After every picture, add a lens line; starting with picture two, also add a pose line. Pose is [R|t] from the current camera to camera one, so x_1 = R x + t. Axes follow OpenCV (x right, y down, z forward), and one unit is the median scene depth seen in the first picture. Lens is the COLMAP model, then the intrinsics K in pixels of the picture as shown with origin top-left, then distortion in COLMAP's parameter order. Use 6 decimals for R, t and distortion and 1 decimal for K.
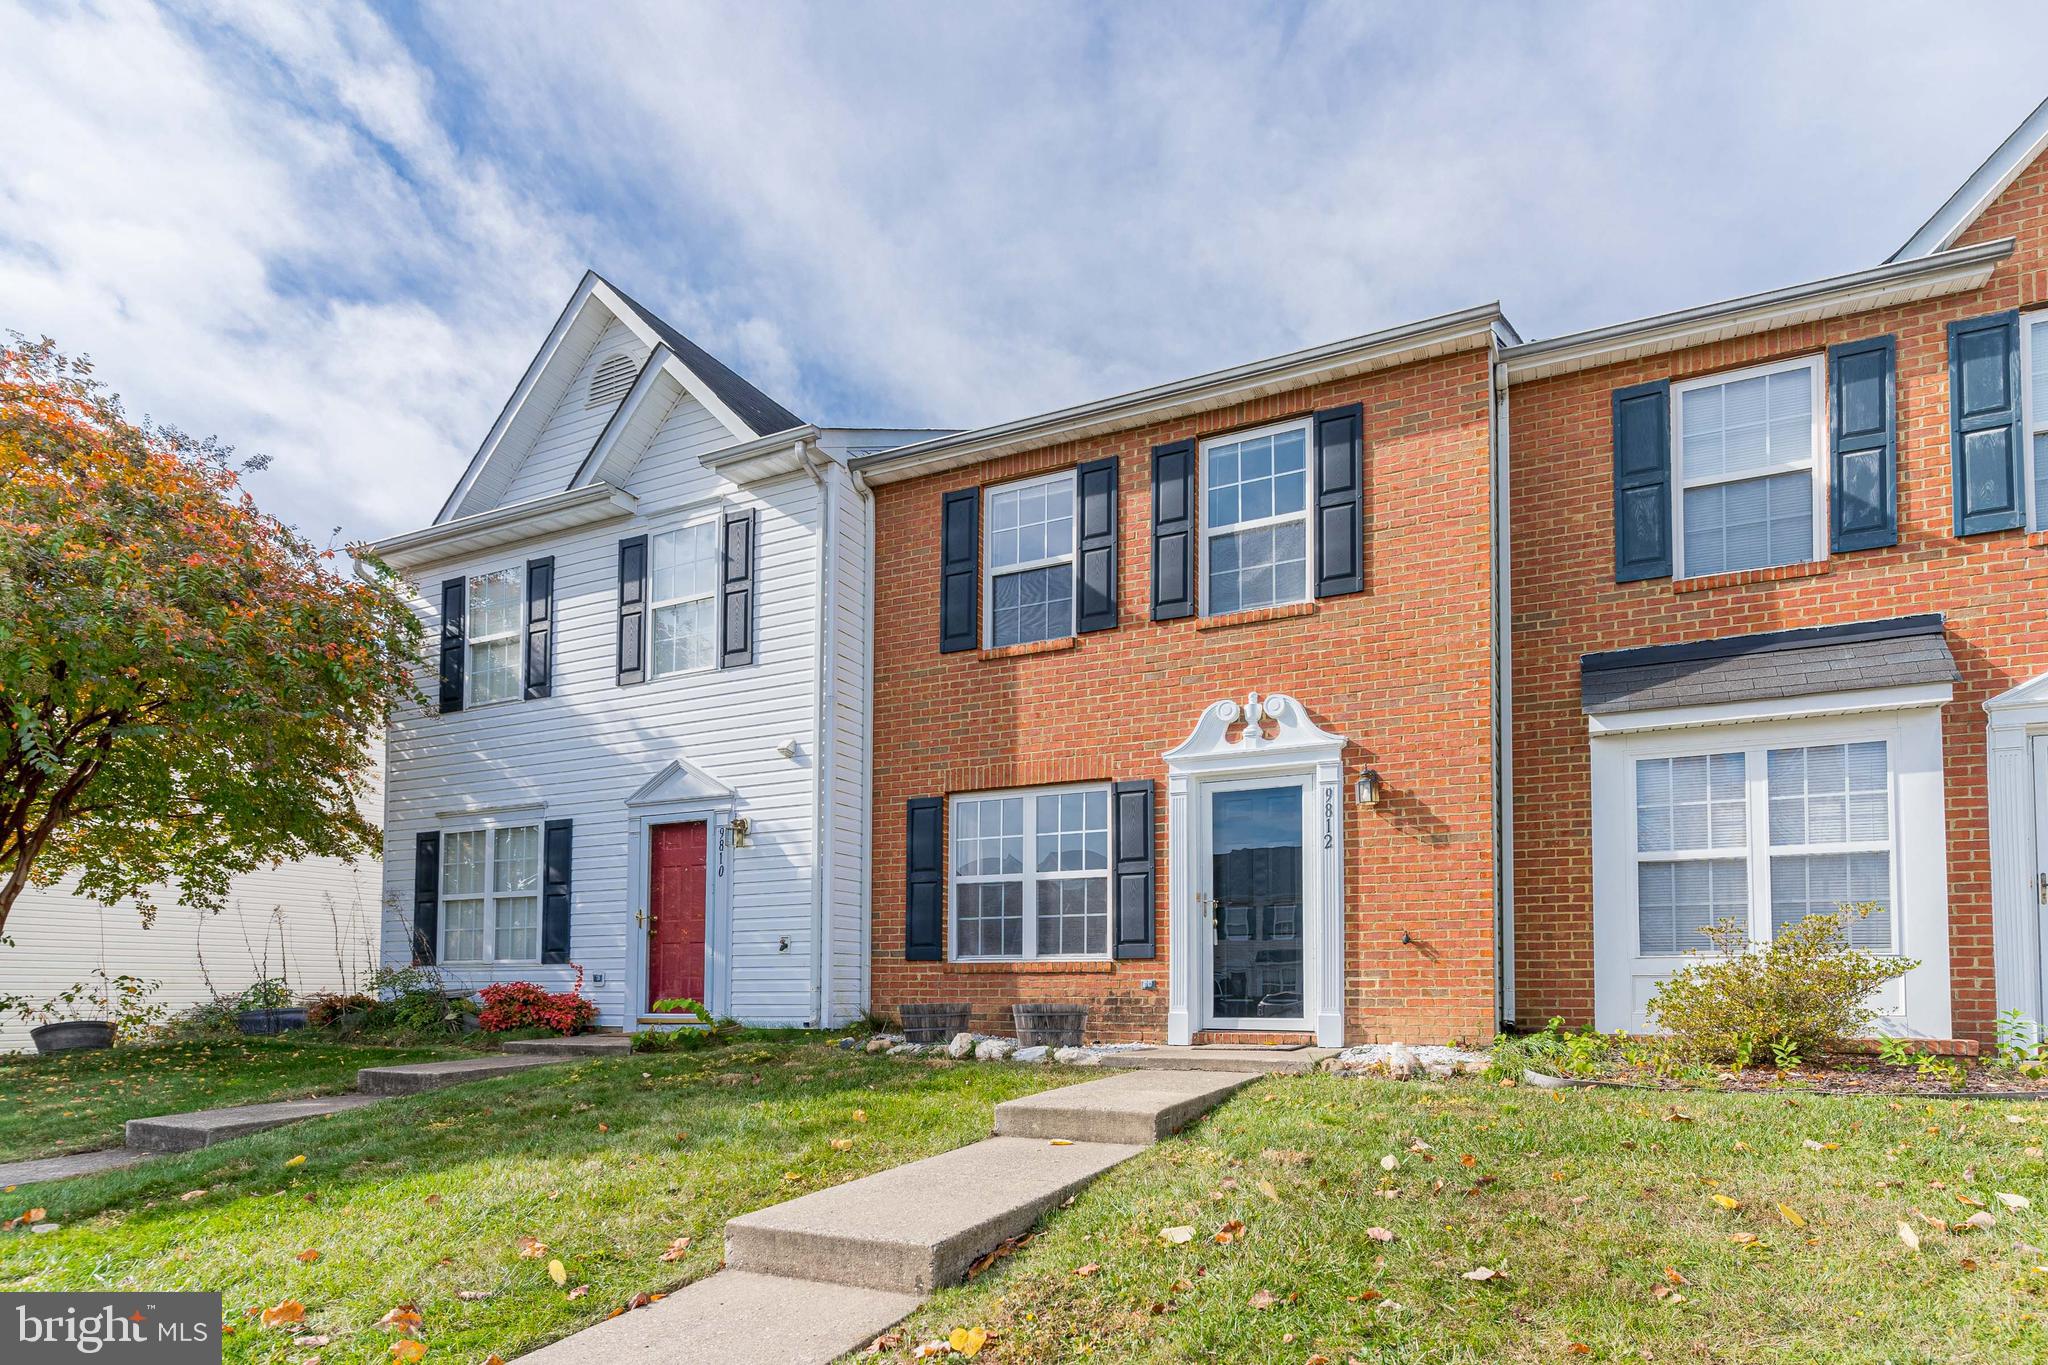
lens RADIAL K [[962.8, 0, 1156.4], [0, 962.8, 717.2], [0, 0, 1]] dist [0.000845, 0.000183]
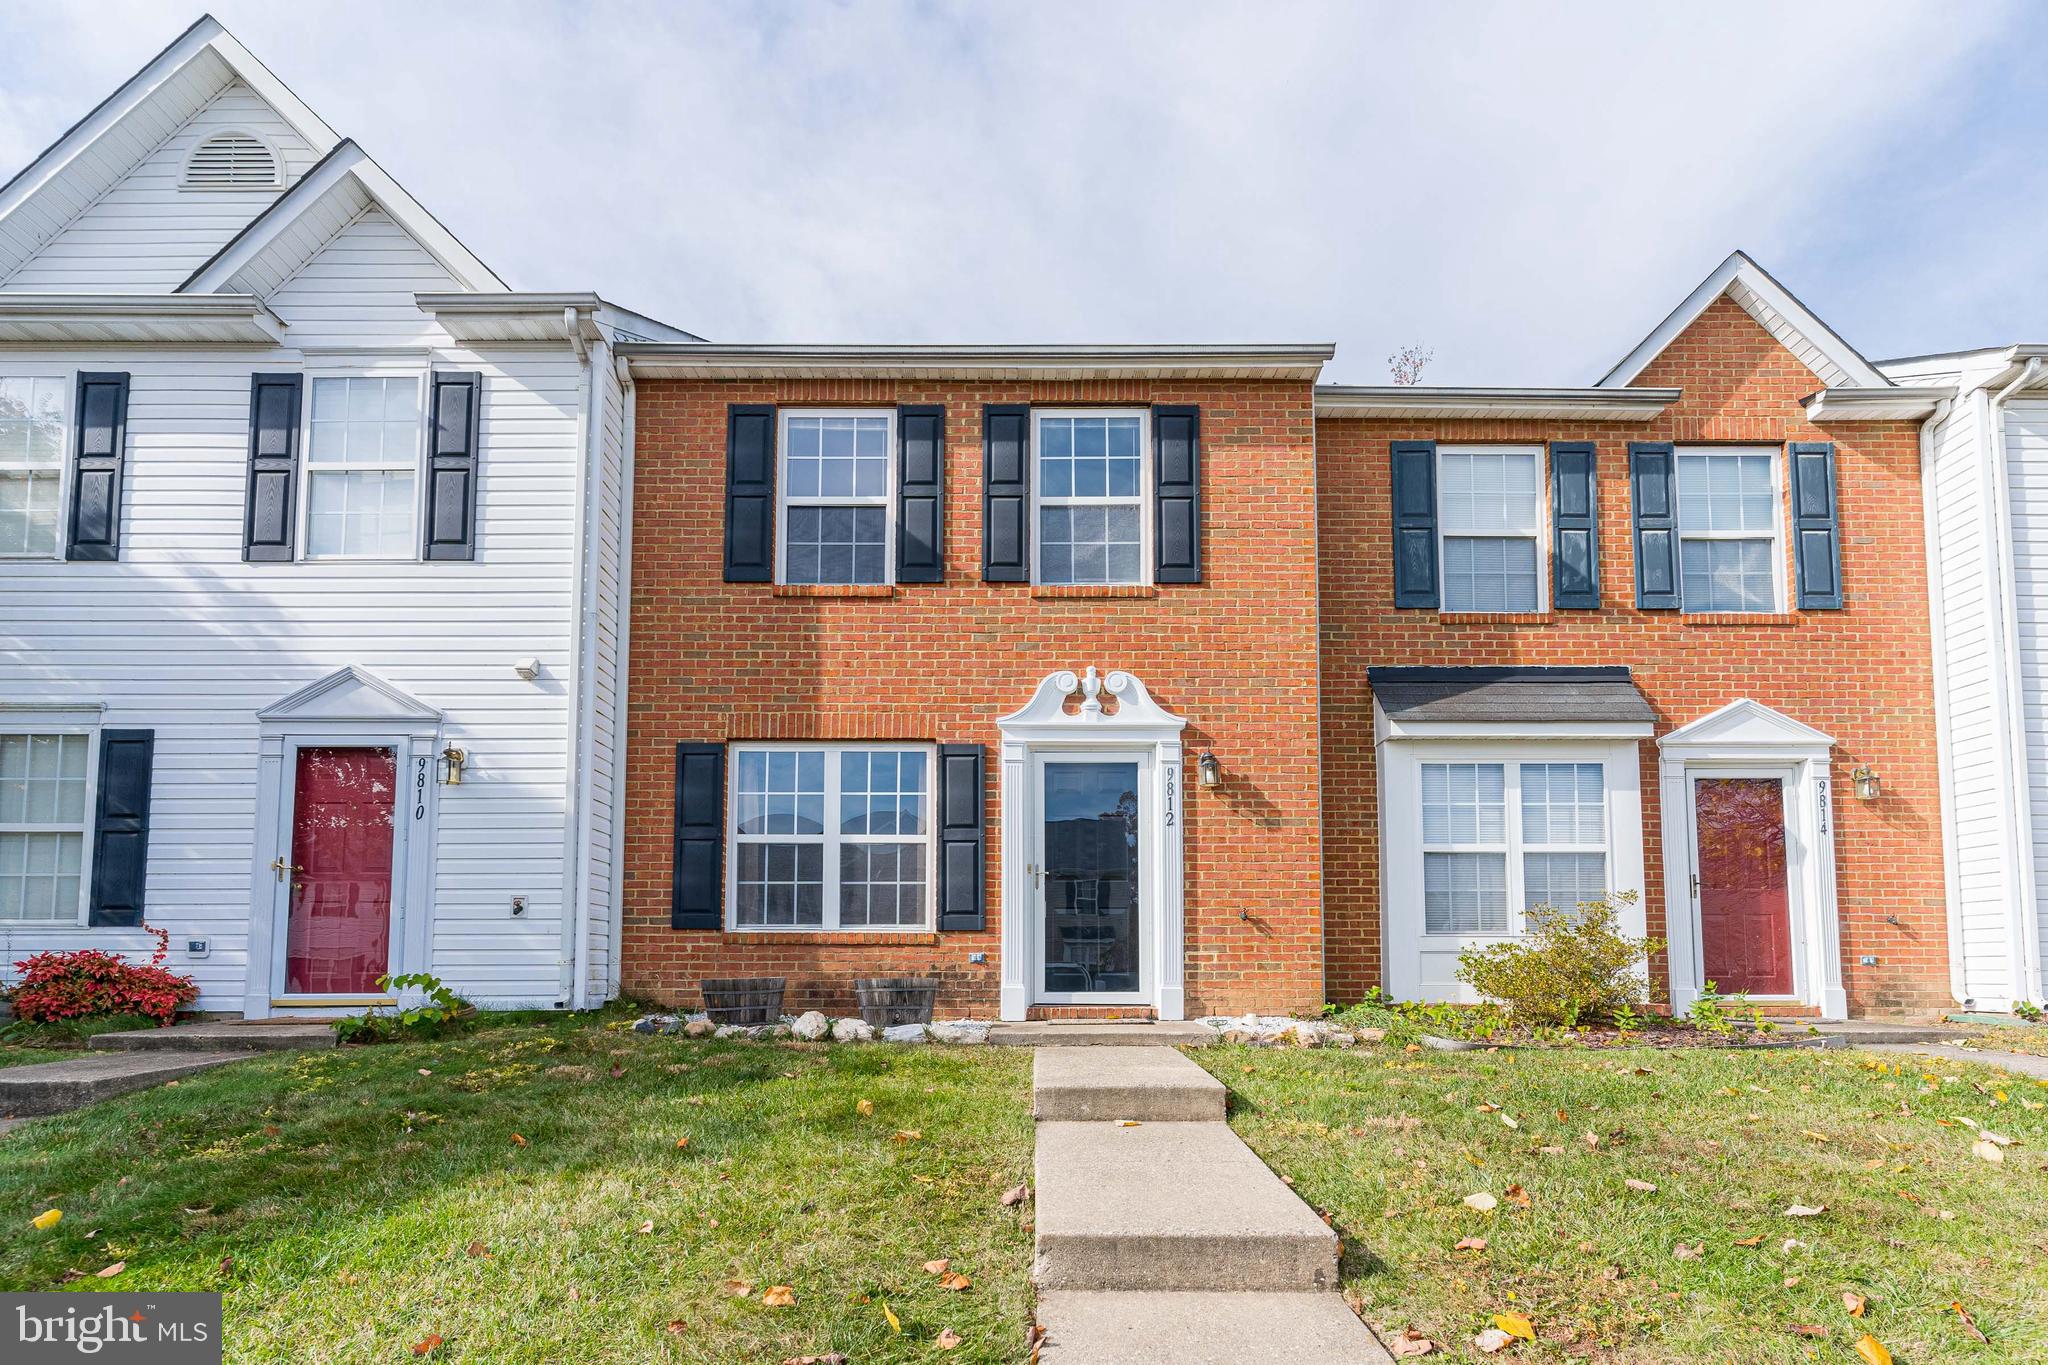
lens RADIAL K [[967.7, 0, 971.1], [0, 967.7, 669.6], [0, 0, 1]] dist [0.000252, 0.000893]
pose [[0.927146, 0.111835, 0.357621, -0.371633], [-0.103401, 0.993723, -0.042684, 0.033217], [-0.360150, 0.002596, 0.932891, 0.100222]]
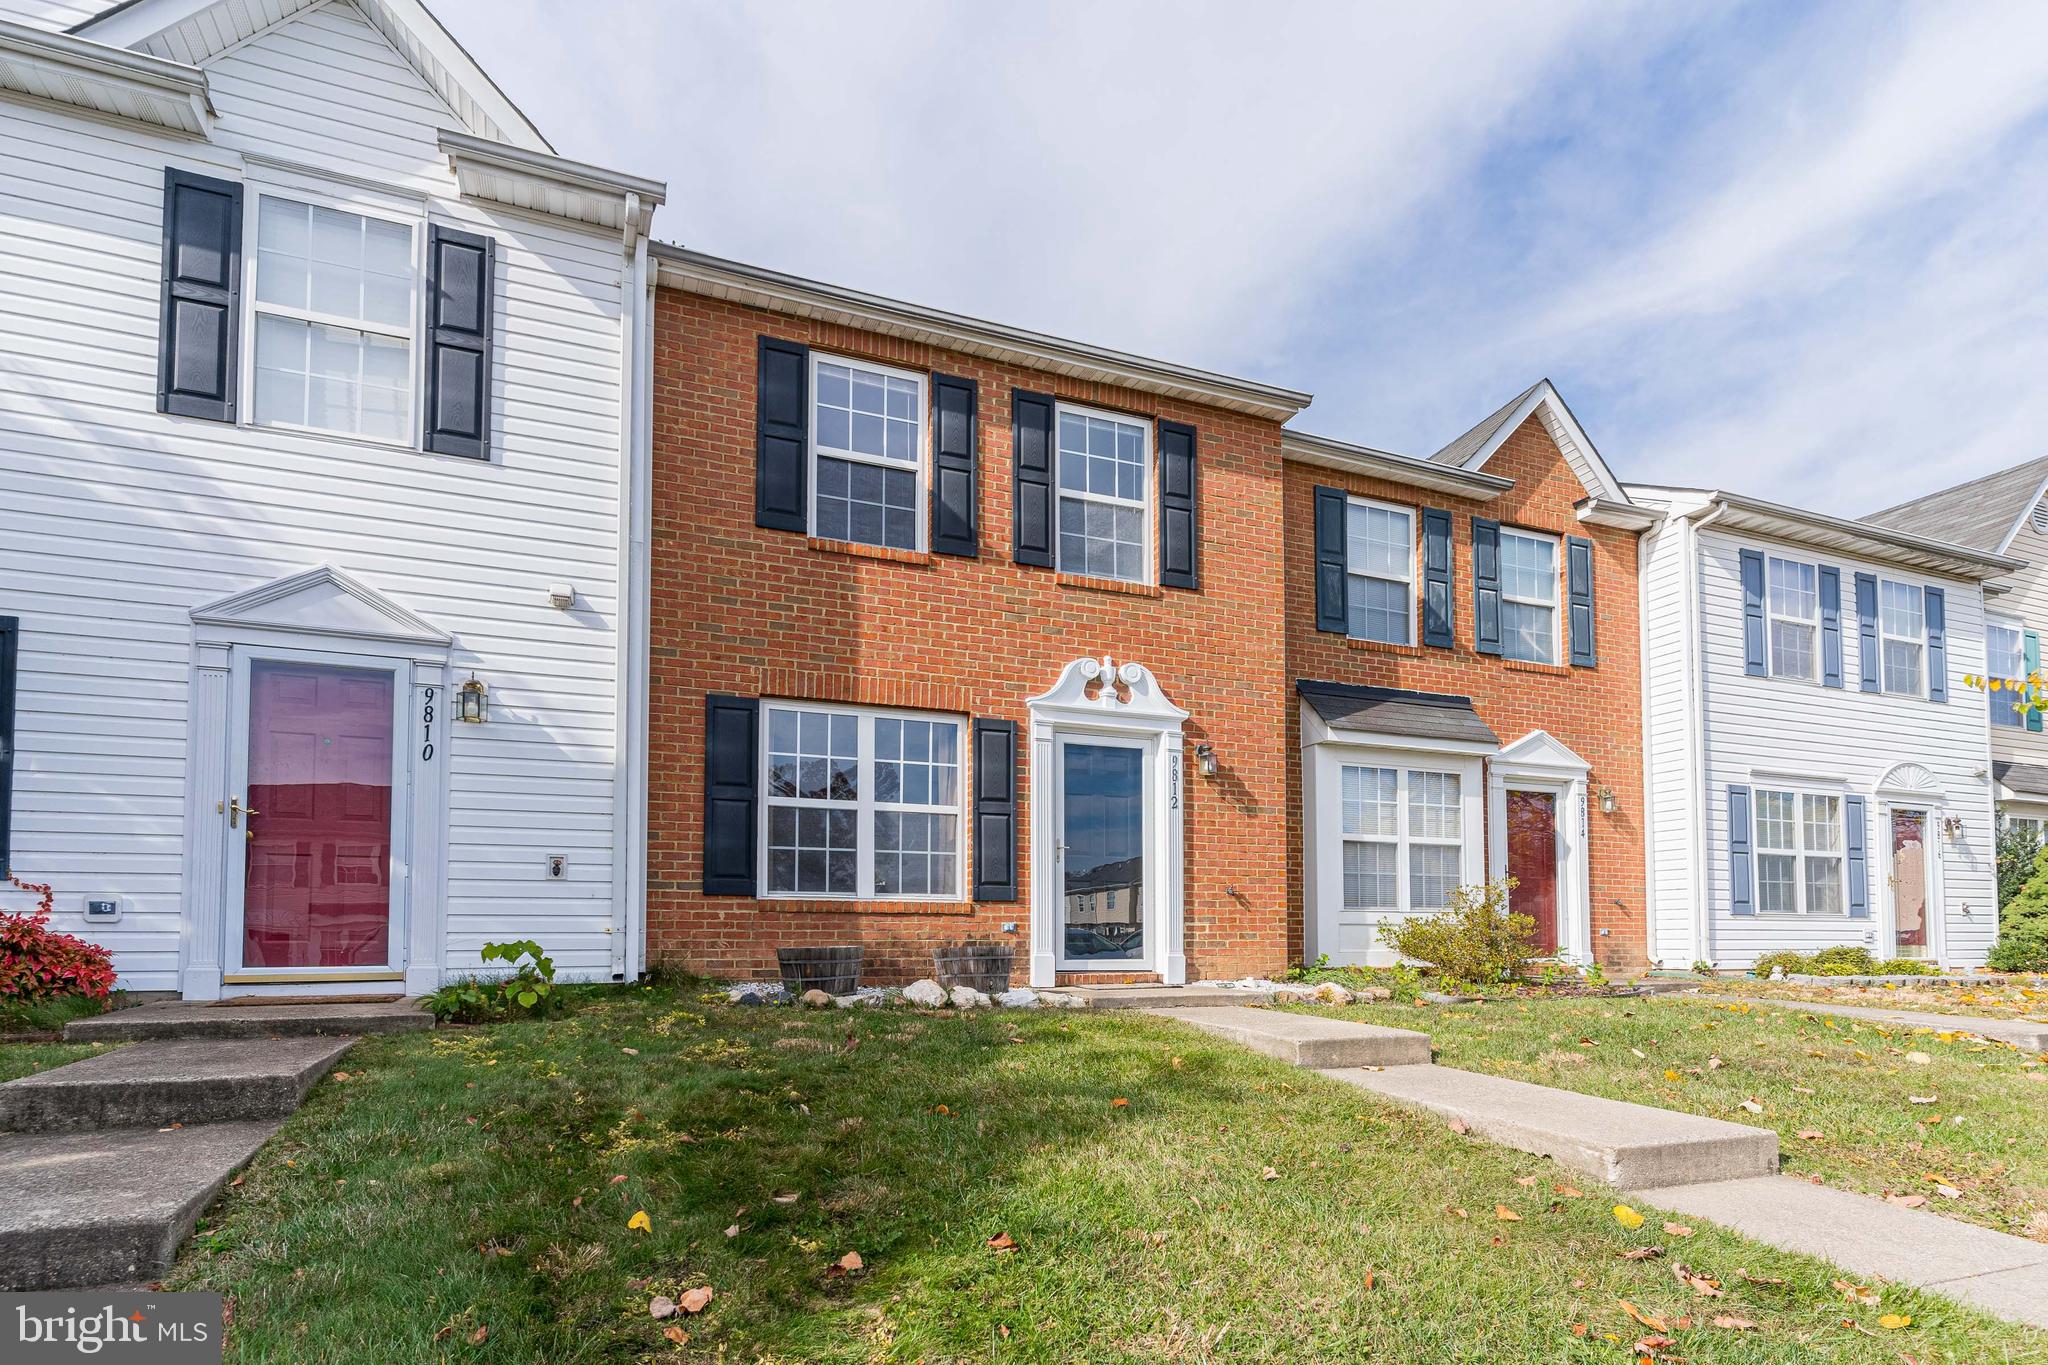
lens RADIAL K [[967.7, 0, 971.1], [0, 967.7, 669.6], [0, 0, 1]] dist [0.000252, 0.000893]
pose [[0.737399, 0.183809, 0.649967, -0.697045], [-0.184734, 0.980455, -0.067686, 0.088667], [-0.649704, -0.070160, 0.756942, 0.279367]]
